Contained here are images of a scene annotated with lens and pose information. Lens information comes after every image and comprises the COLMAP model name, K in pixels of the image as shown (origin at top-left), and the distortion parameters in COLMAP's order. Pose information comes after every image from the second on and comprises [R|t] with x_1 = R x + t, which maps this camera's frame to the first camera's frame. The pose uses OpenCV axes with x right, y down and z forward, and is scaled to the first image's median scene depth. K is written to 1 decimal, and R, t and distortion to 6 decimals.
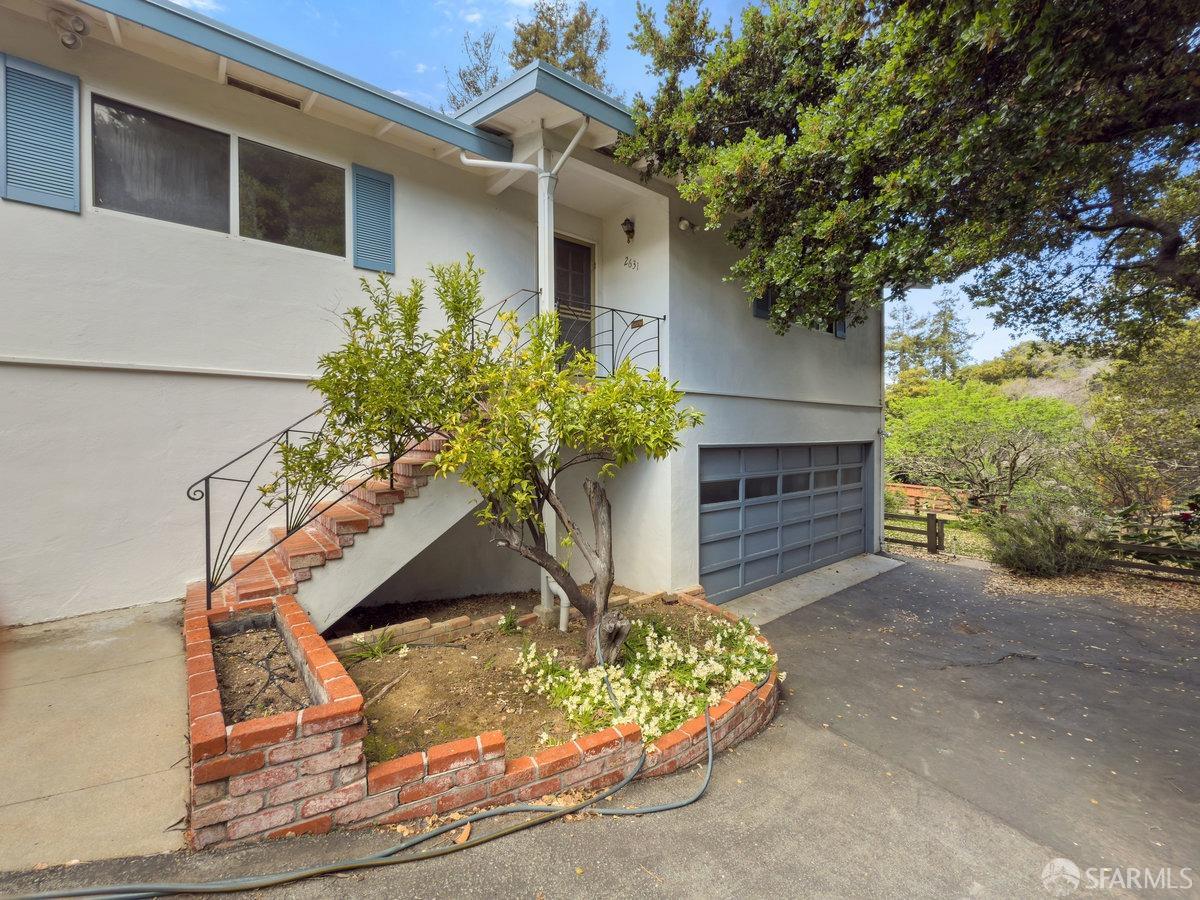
lens RADIAL K [[481.4, 0, 600.0], [0, 481.4, 450.0], [0, 0, 1]] dist [0.000425, -0.000054]
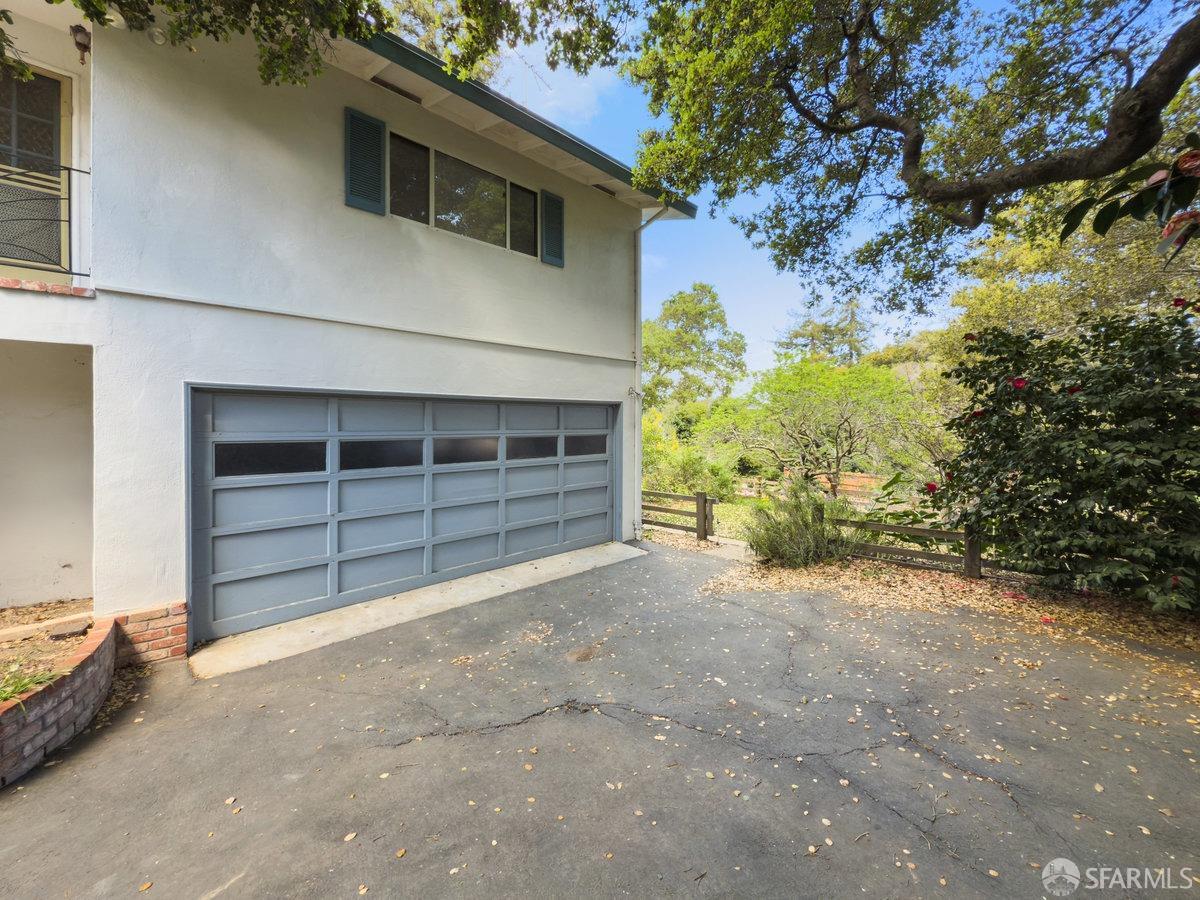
lens RADIAL K [[489.3, 0, 595.5], [0, 489.3, 435.7], [0, 0, 1]] dist [0.000717, -0.000087]
pose [[0.994175, -0.000103, 0.107775, 0.541324], [0.000873, 0.999974, -0.007095, 0.053728], [-0.107771, 0.007148, 0.994150, 0.236955]]
